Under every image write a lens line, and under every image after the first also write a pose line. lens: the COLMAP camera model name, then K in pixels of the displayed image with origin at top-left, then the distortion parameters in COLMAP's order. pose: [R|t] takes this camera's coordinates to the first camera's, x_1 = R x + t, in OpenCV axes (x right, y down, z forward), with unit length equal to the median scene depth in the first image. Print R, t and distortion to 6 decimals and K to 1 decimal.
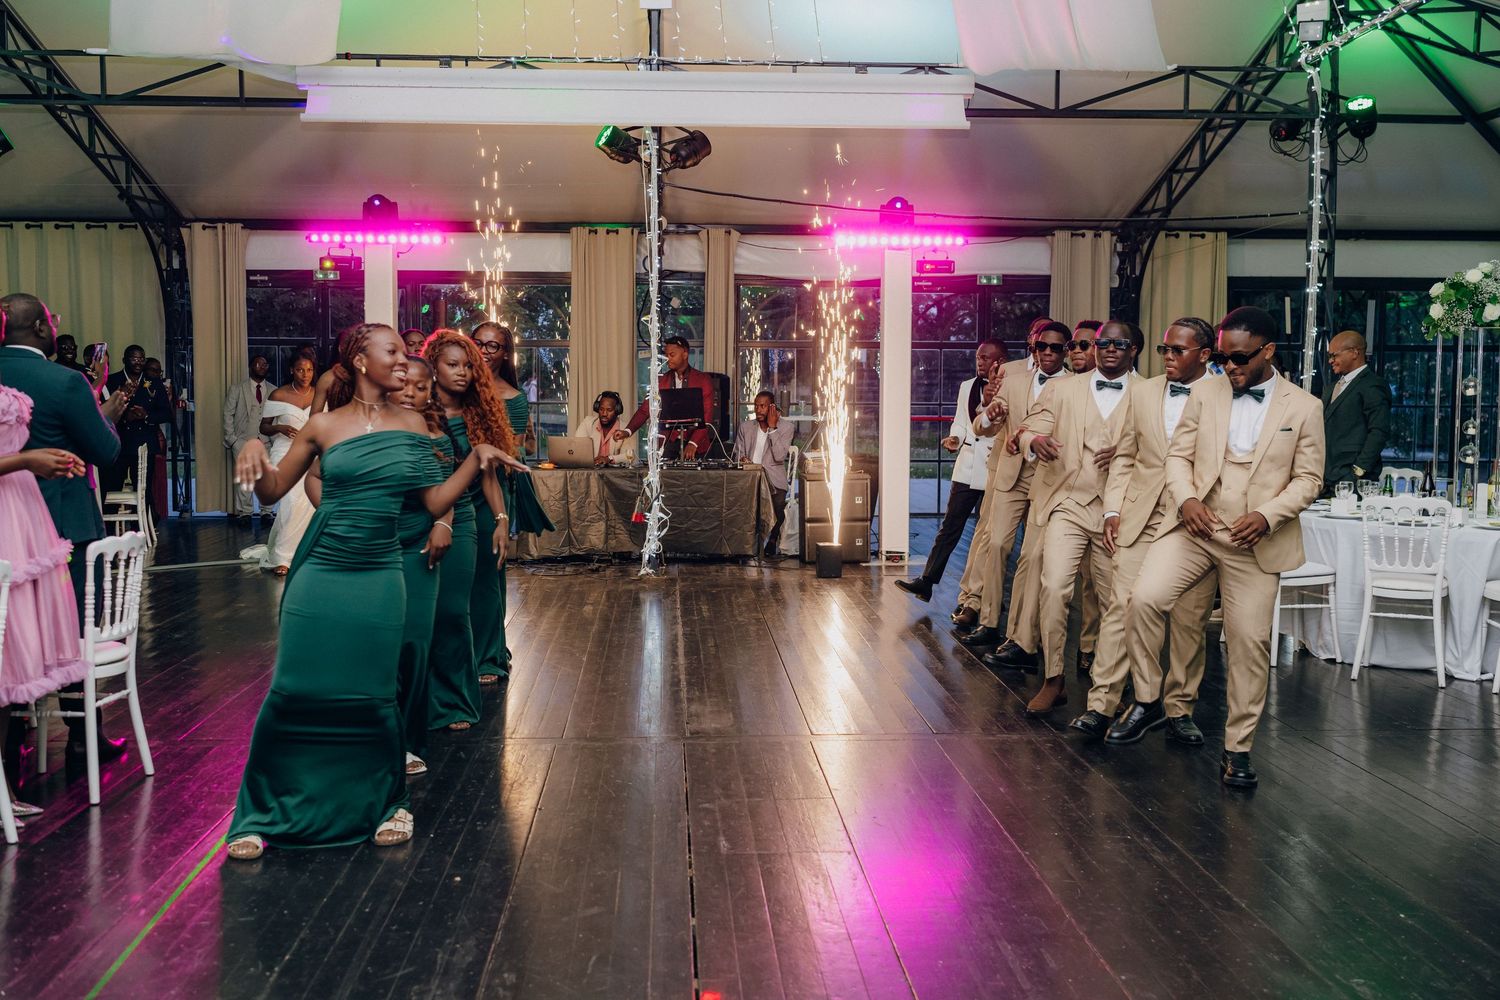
lens RADIAL K [[1503.7, 0, 752.1], [0, 1503.7, 412.5], [0, 0, 1]] dist [0.004987, -0.000759]
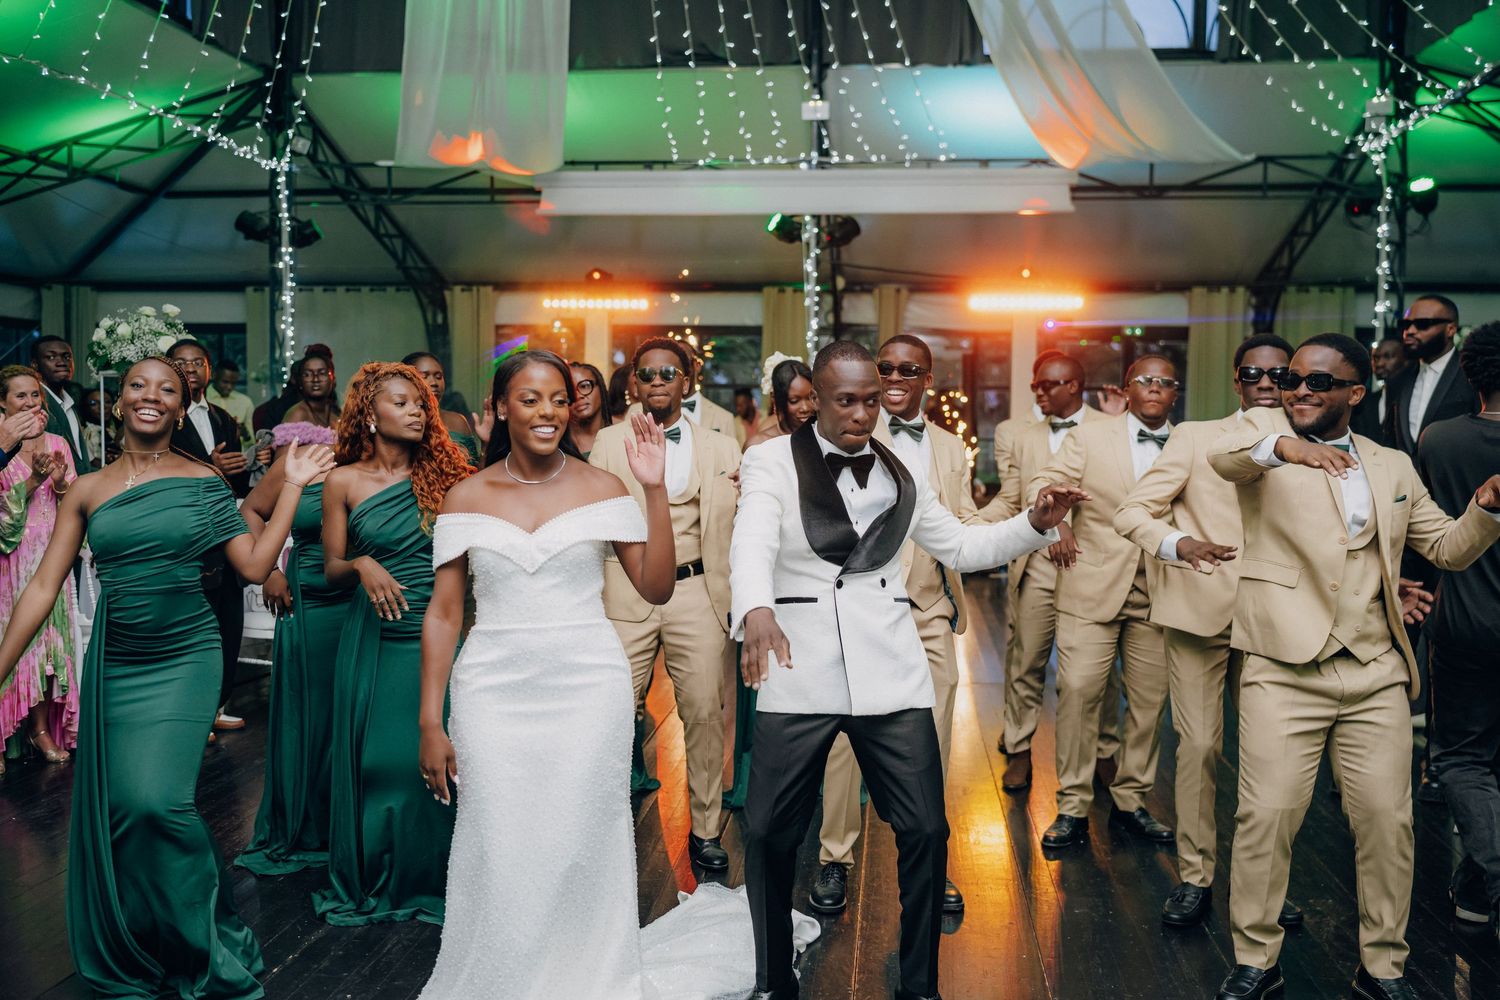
lens RADIAL K [[1487.5, 0, 750.0], [0, 1487.5, 500.0], [0, 0, 1]] dist [-0.001369, 0.003954]
pose [[0.987752, 0.014312, -0.155373, 0.067689], [-0.008788, 0.999306, 0.036186, 0.000364], [0.155783, -0.034378, 0.987193, -0.195677]]
